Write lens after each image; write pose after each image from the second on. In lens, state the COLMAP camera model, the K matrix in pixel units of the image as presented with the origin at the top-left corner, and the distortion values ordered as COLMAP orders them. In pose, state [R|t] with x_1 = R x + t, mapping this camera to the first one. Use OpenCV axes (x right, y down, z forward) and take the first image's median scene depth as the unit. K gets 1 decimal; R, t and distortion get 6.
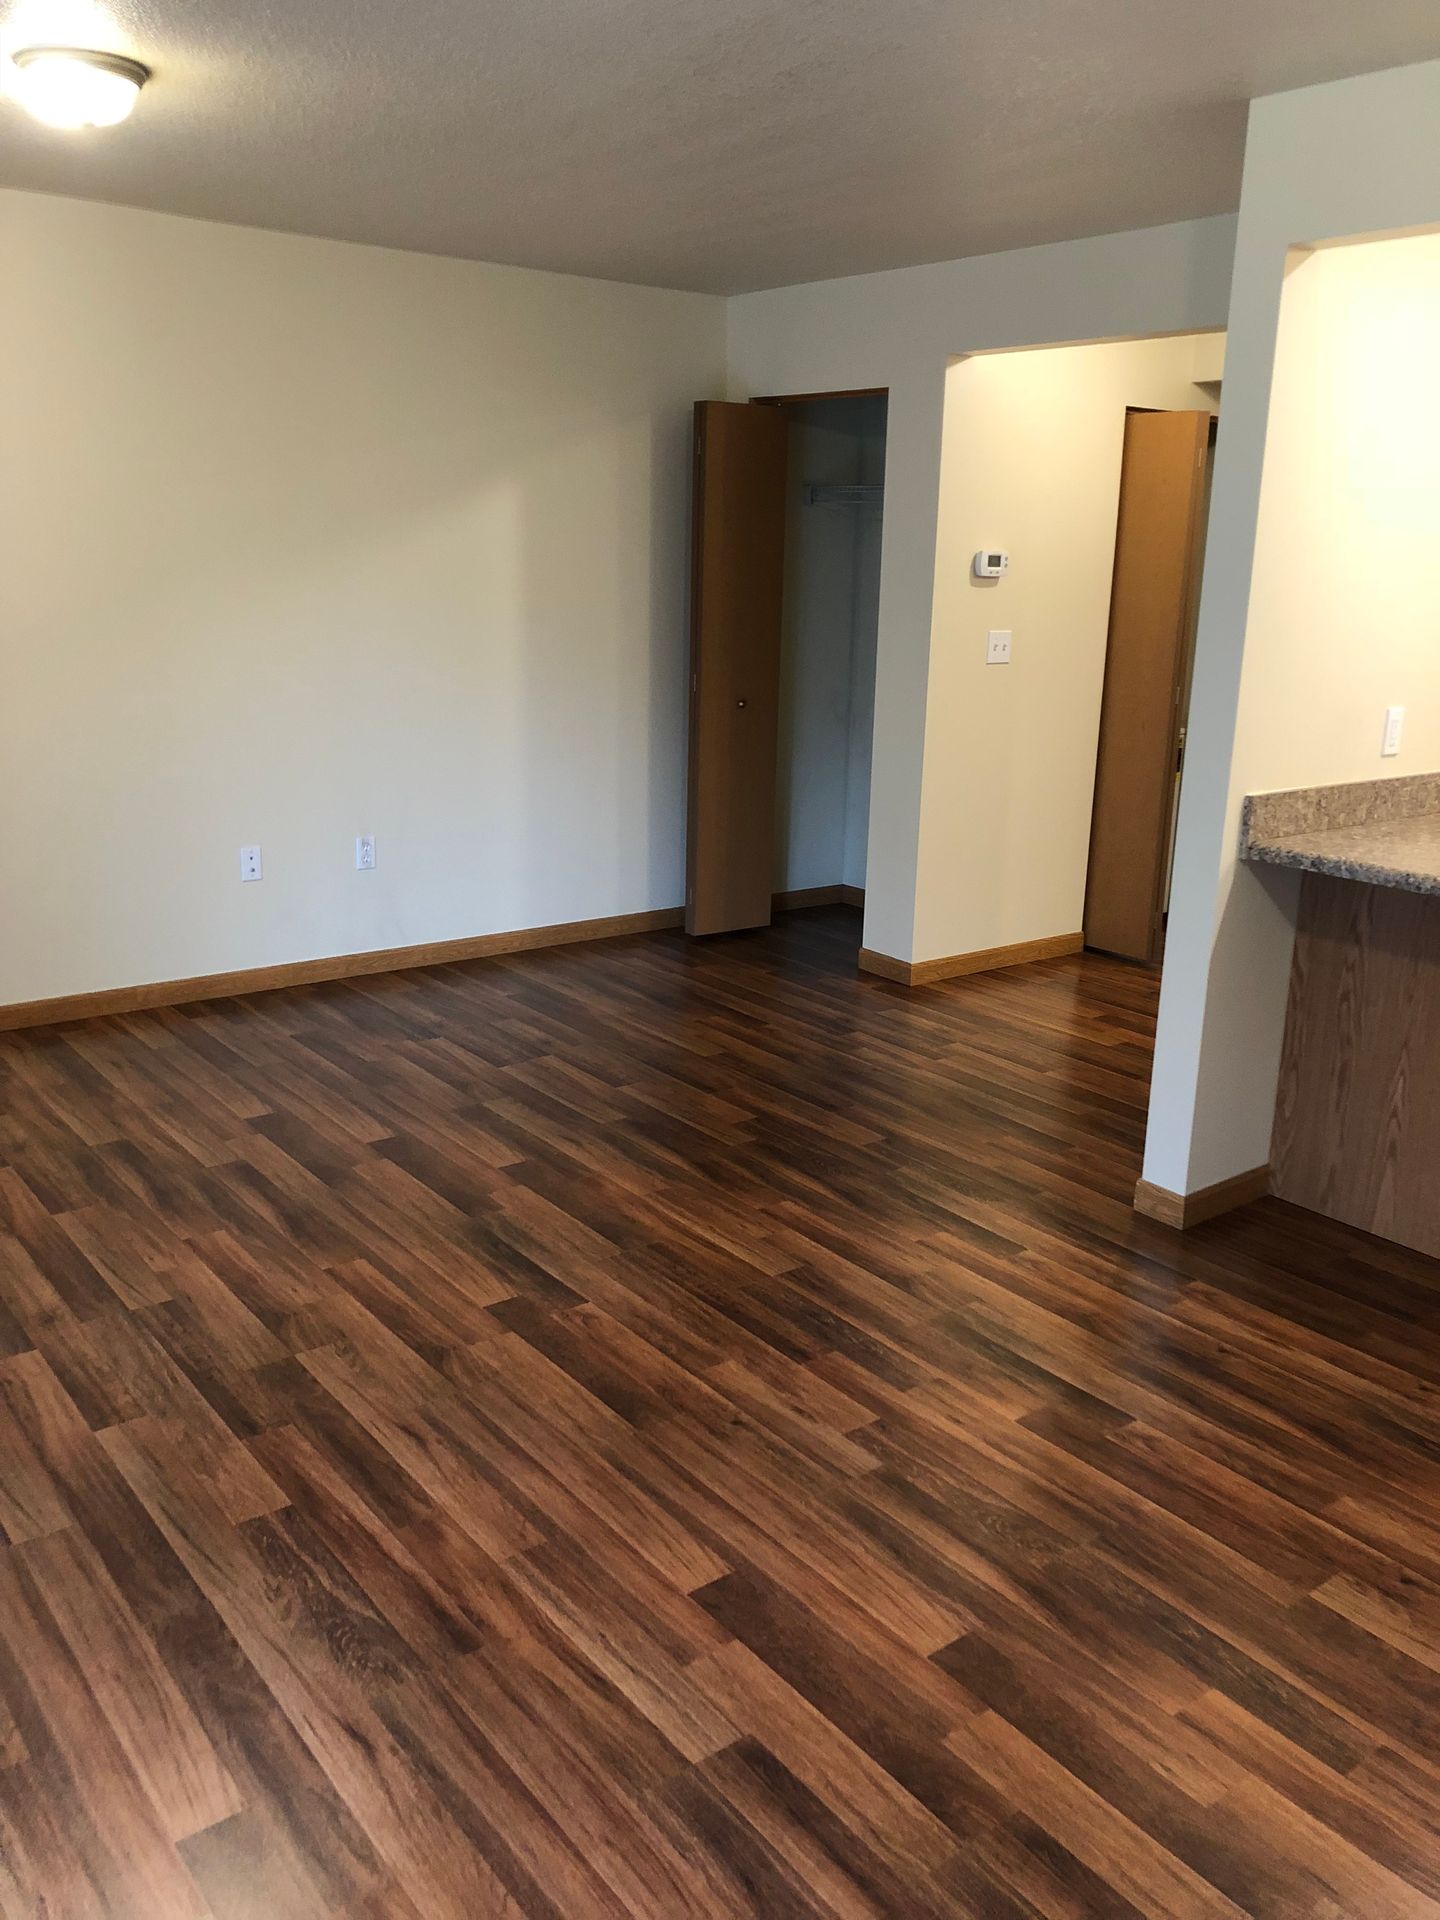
lens RADIAL K [[1578.3, 0, 710.8], [0, 1578.3, 955.6], [0, 0, 1]] dist [0.024305, 0.004829]
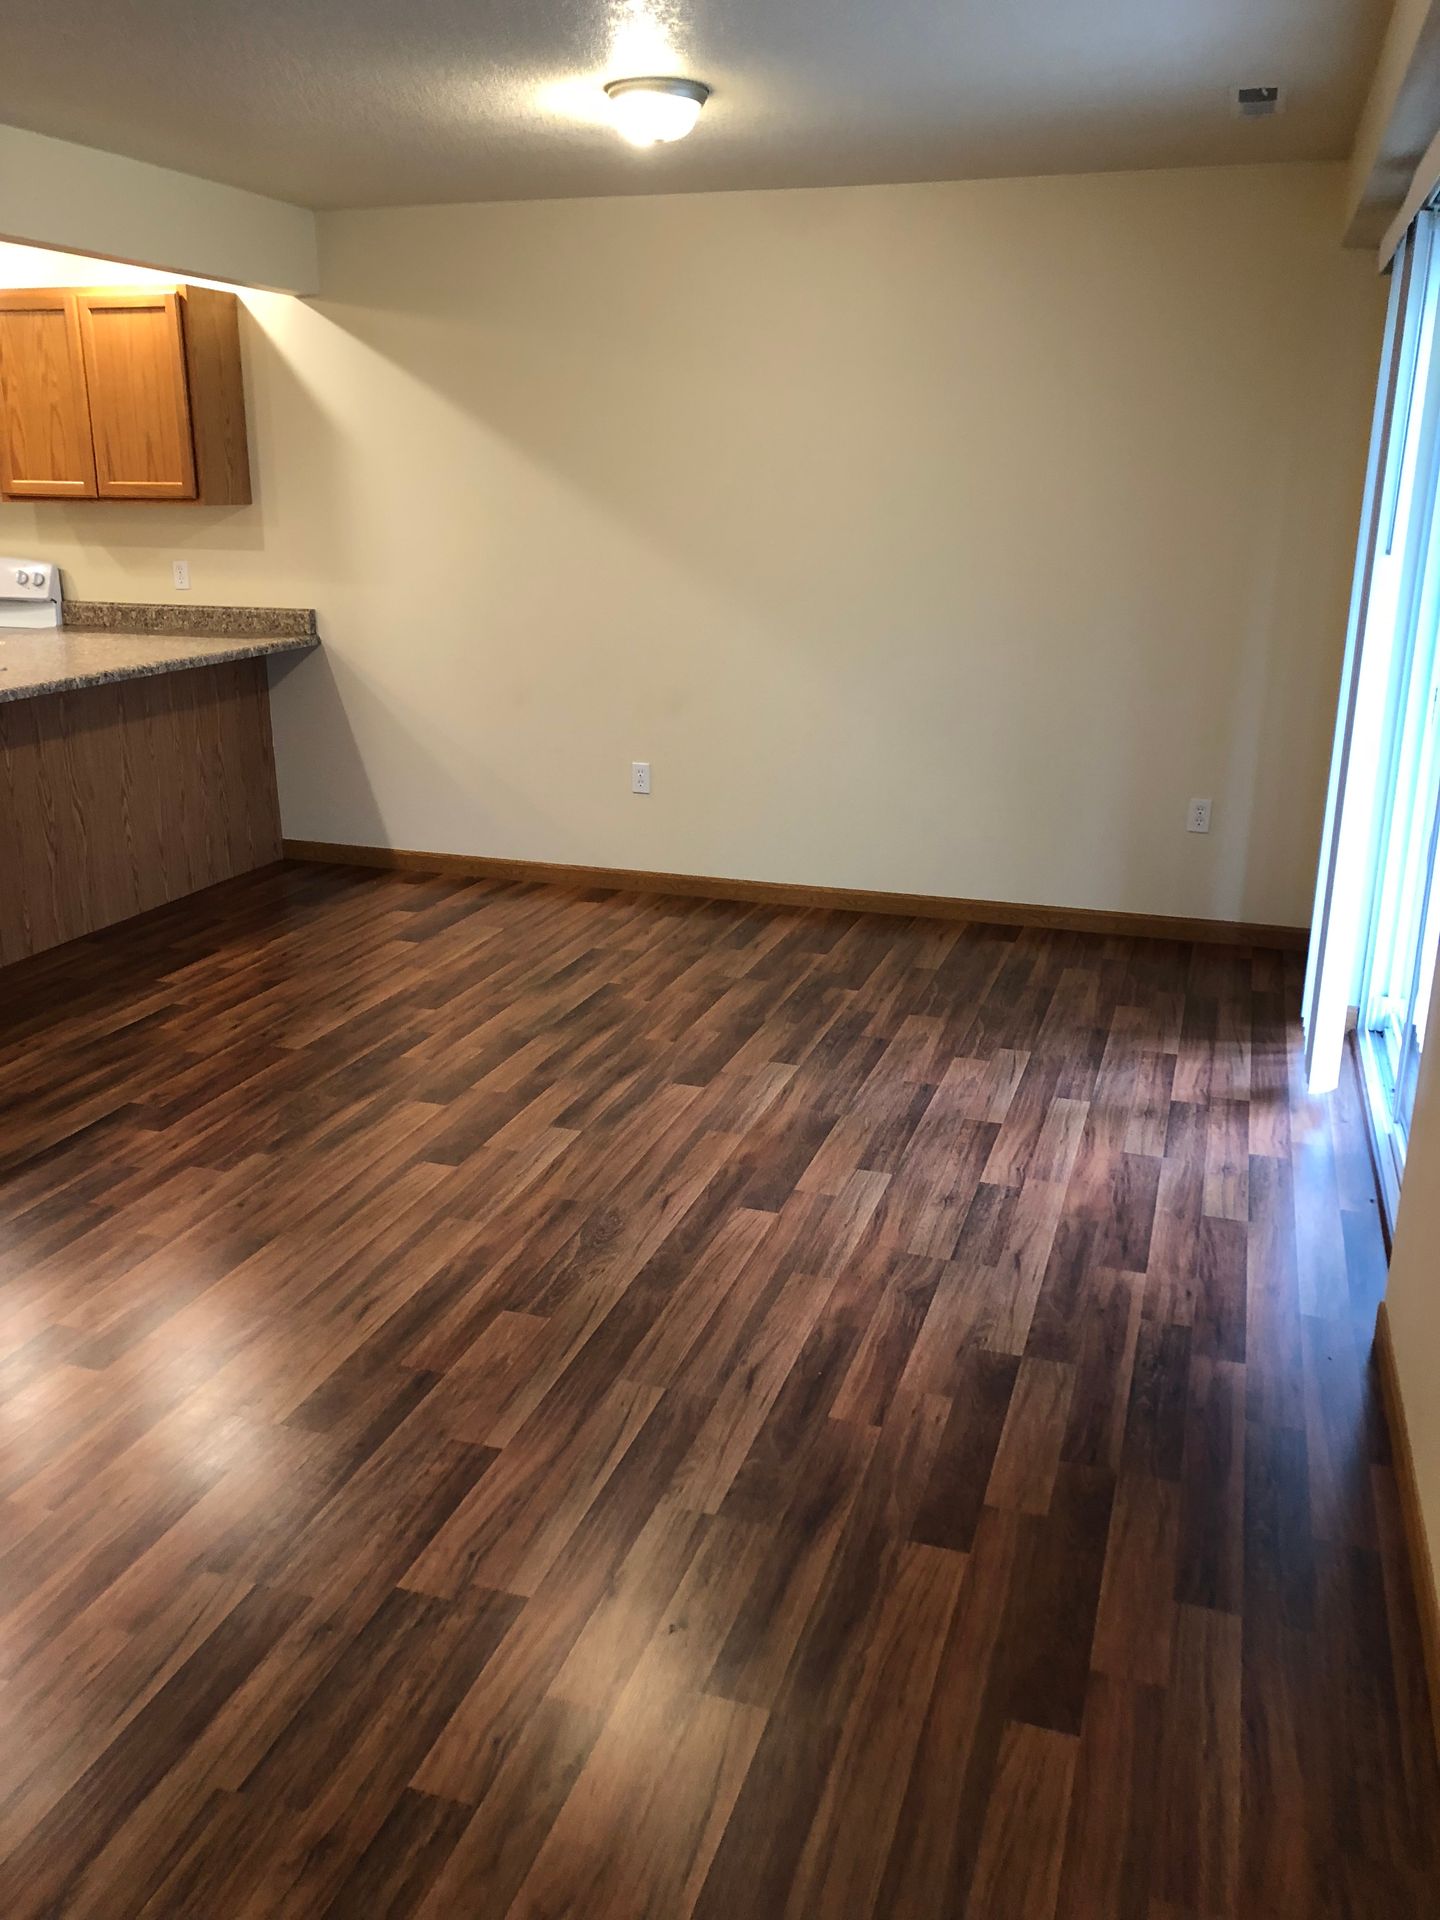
lens RADIAL K [[1578.3, 0, 710.8], [0, 1578.3, 955.6], [0, 0, 1]] dist [0.024305, 0.004829]
pose [[-0.567982, -0.266344, 0.778754, -1.255057], [0.180946, 0.882631, 0.433844, -0.390980], [-0.802904, 0.387328, -0.453125, 1.364269]]
